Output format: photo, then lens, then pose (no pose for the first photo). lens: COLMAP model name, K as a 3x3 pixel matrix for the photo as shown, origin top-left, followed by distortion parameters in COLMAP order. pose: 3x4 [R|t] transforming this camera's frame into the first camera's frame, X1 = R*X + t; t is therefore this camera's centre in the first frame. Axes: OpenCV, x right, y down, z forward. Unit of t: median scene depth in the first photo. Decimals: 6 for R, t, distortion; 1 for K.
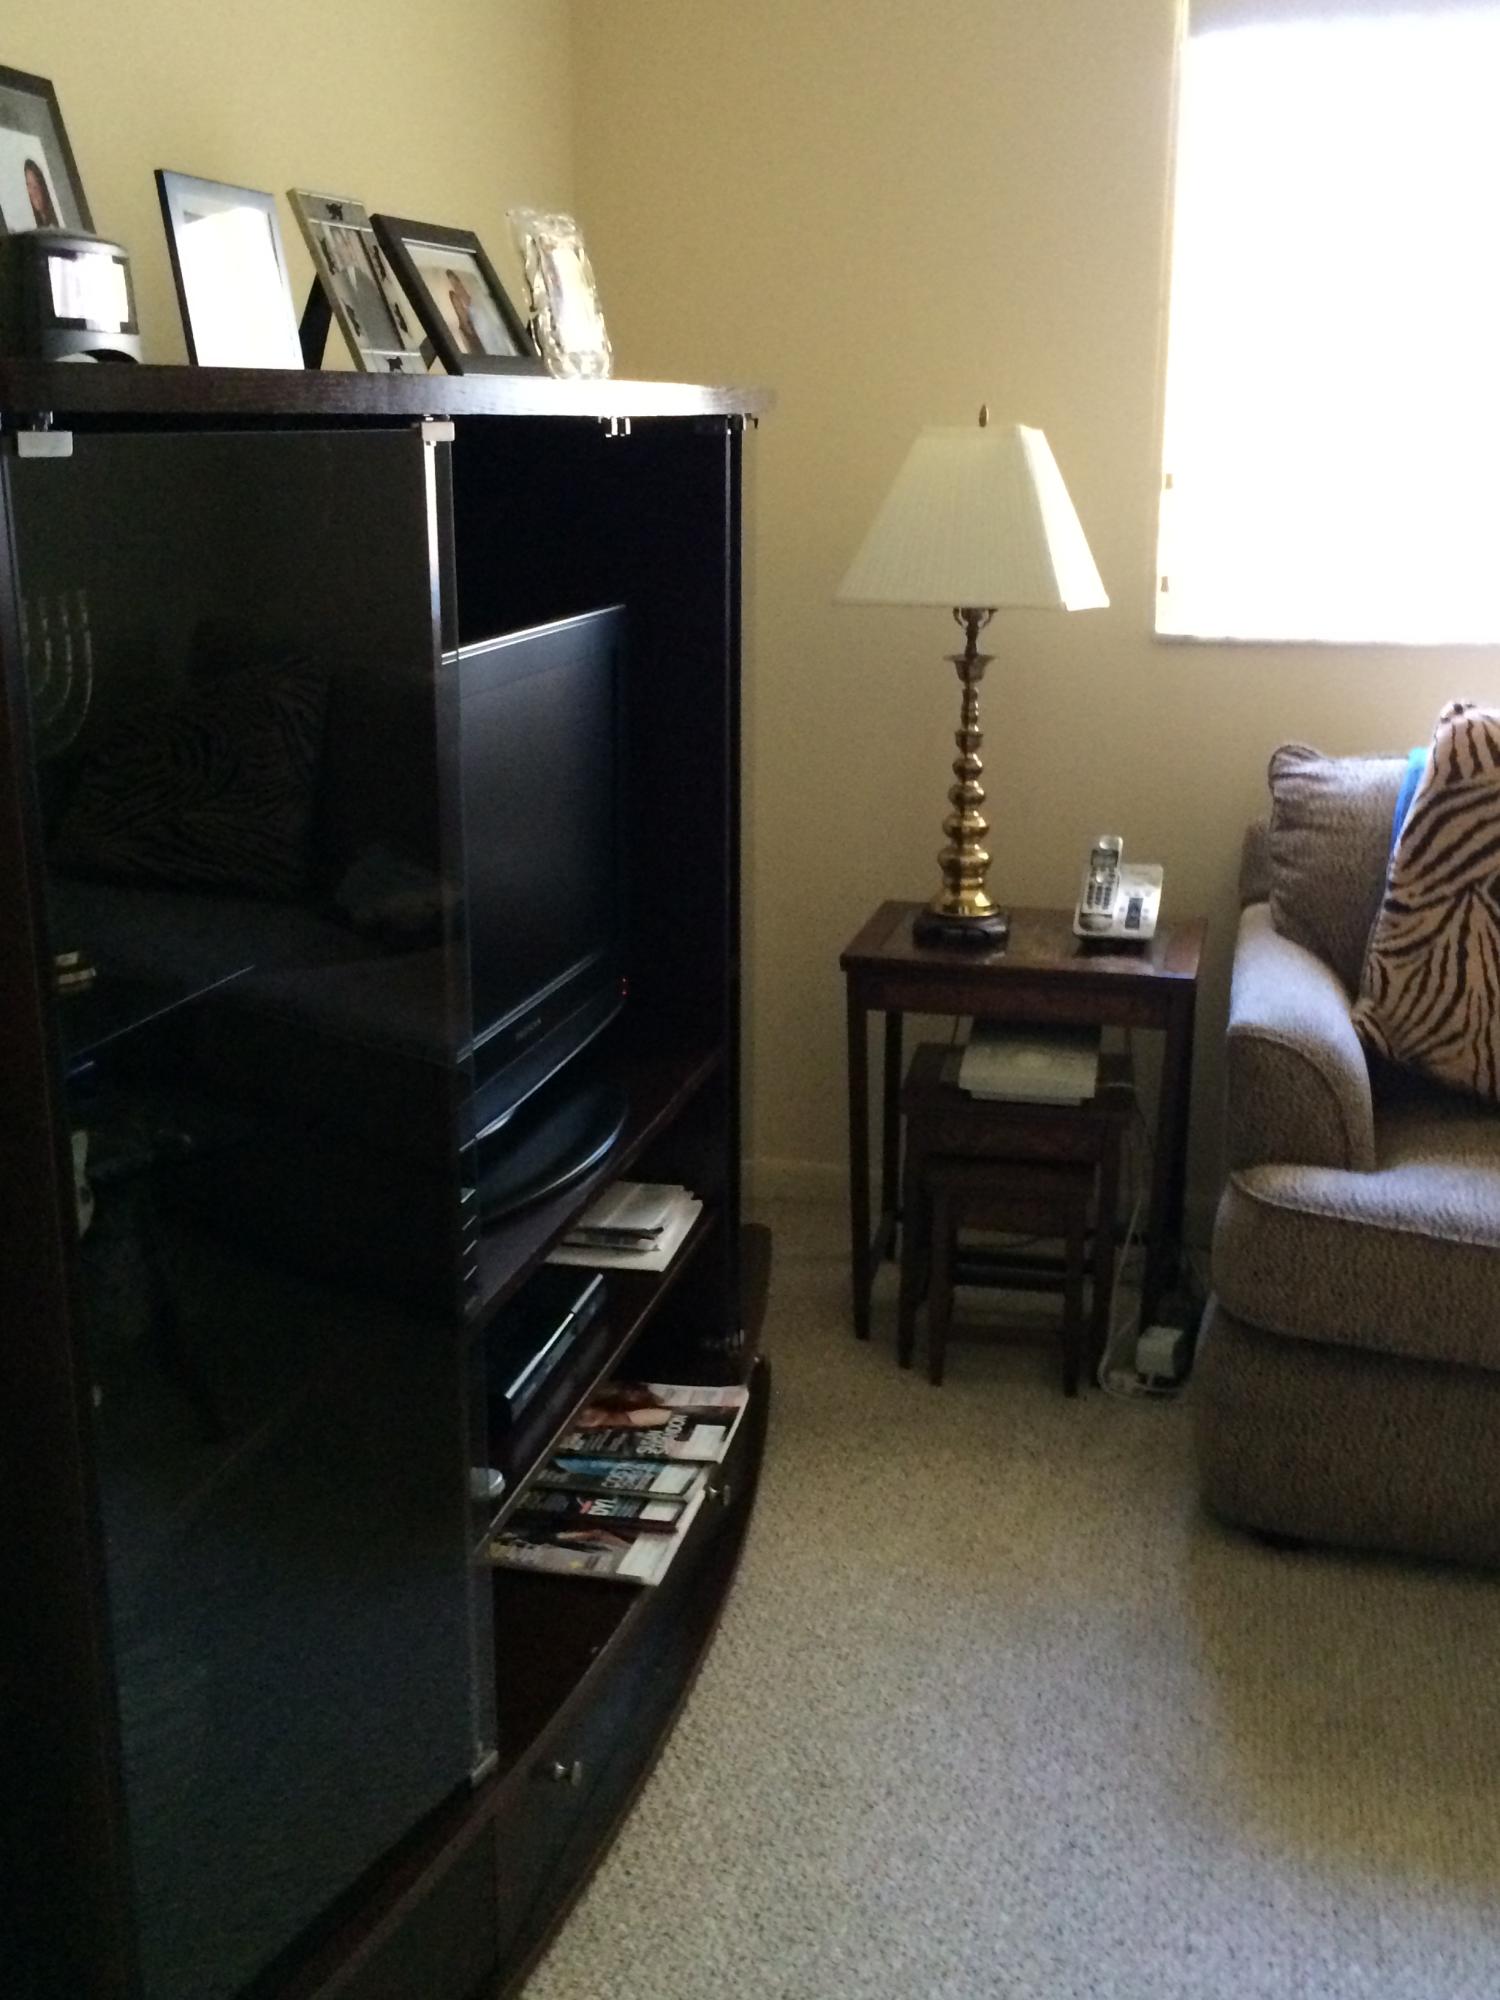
lens RADIAL K [[2125.5, 0, 752.6], [0, 2125.5, 1001.7], [0, 0, 1]] dist [0.050934, 0.000000]
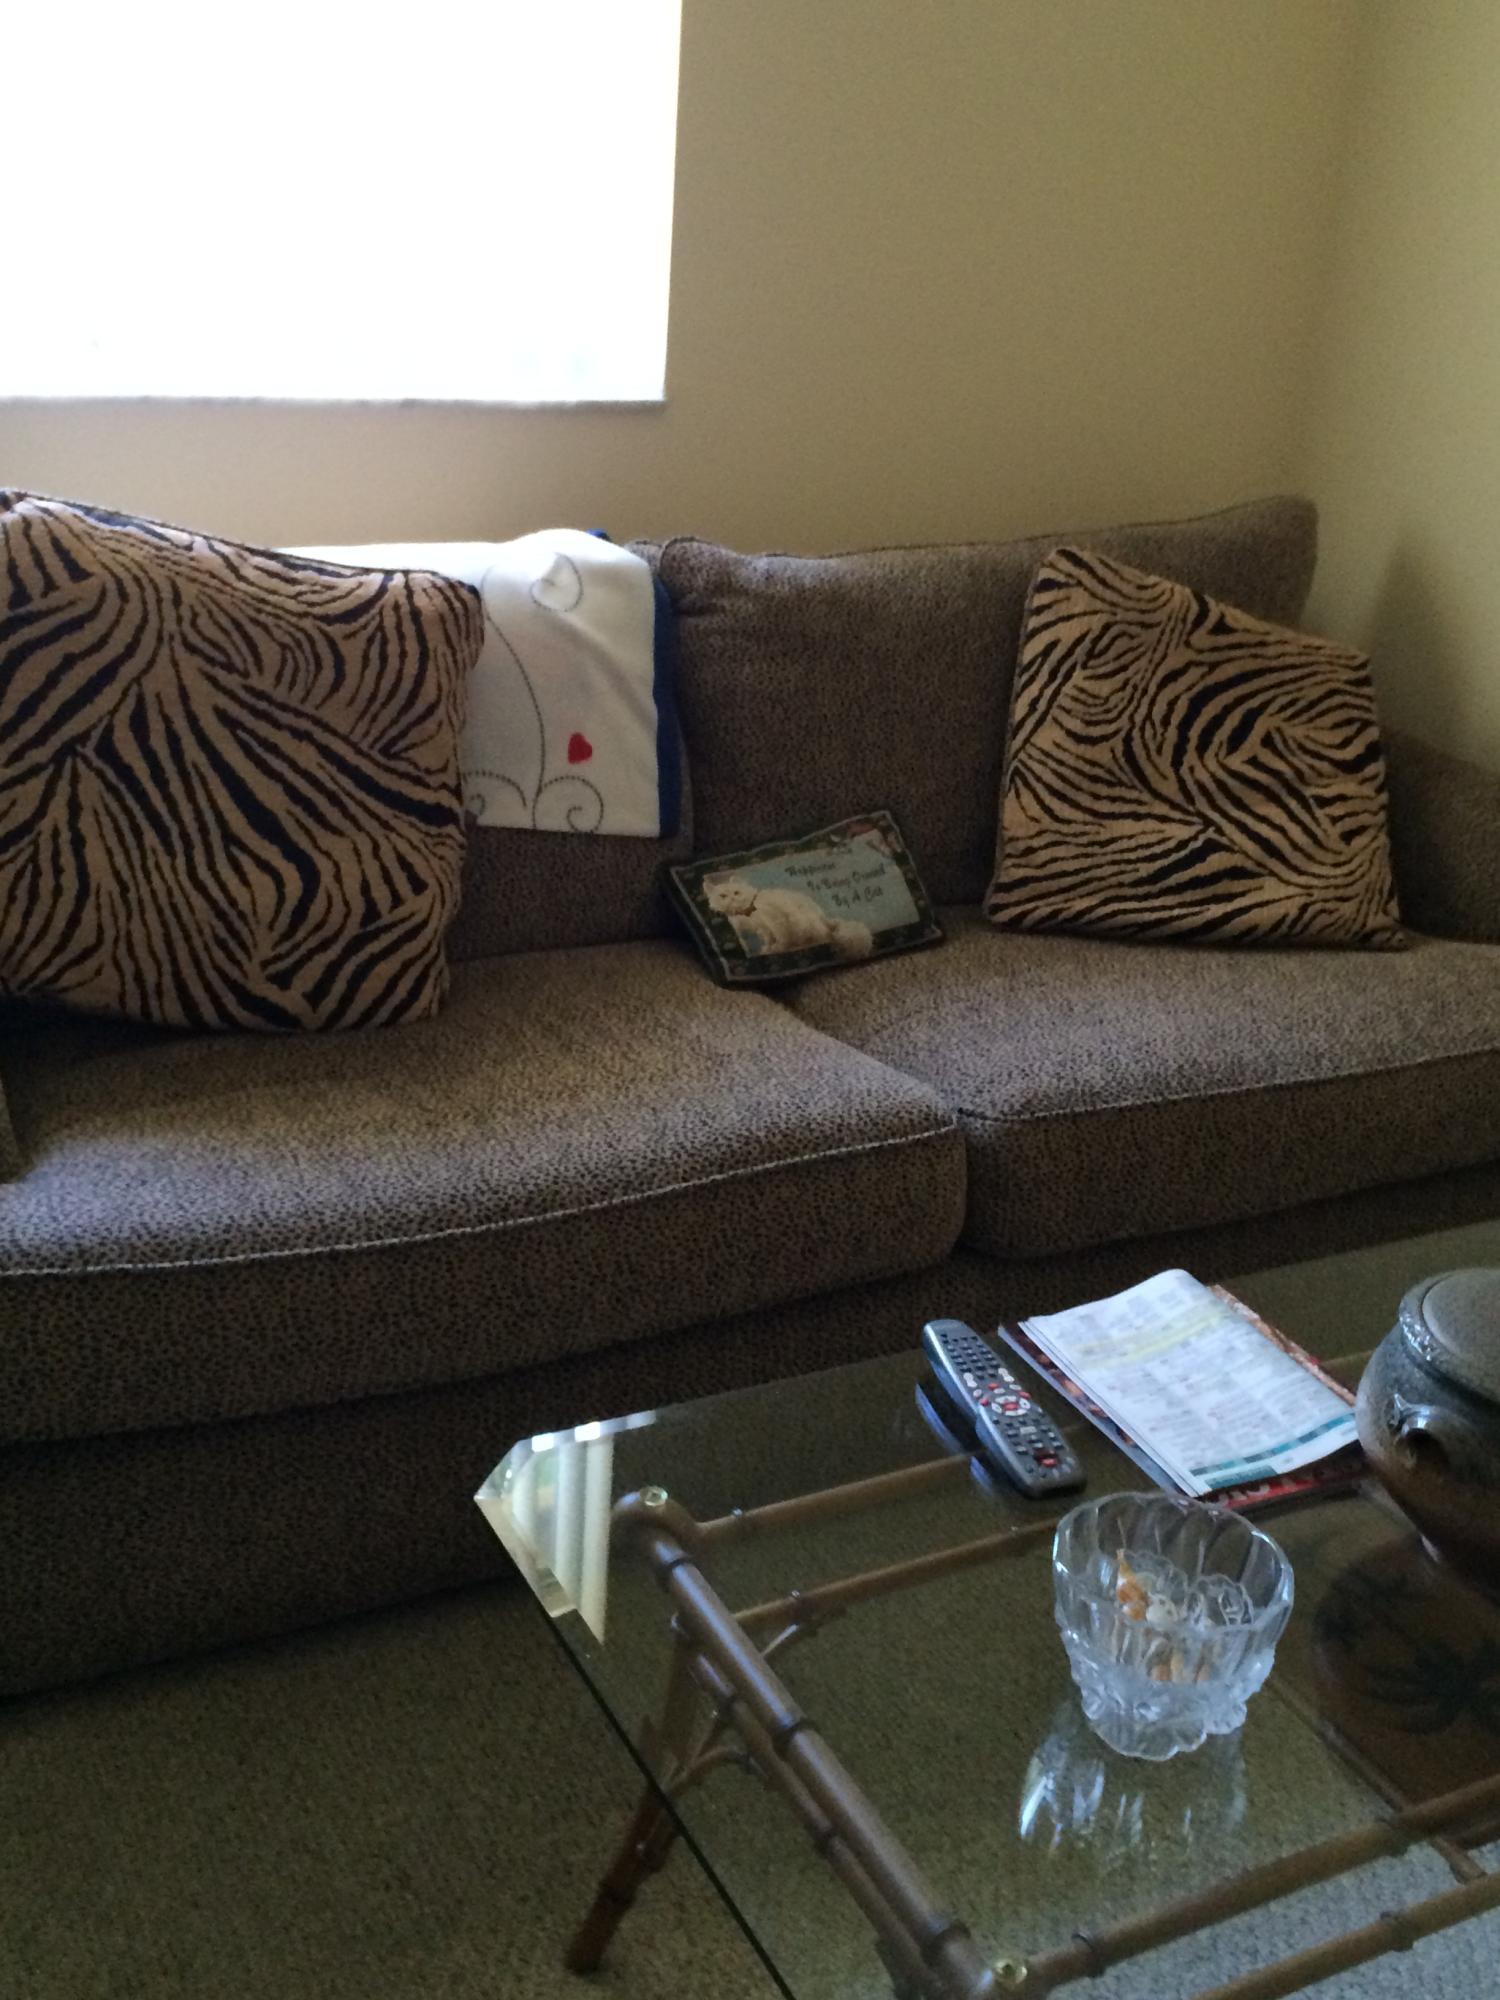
lens RADIAL K [[2125.5, 0, 754.1], [0, 2125.5, 993.5], [0, 0, 1]] dist [0.050934, 0.000000]
pose [[0.770389, -0.199586, 0.605530, 0.052188], [0.118970, 0.978059, 0.171014, -0.069382], [-0.626376, -0.059708, 0.777231, 0.270104]]
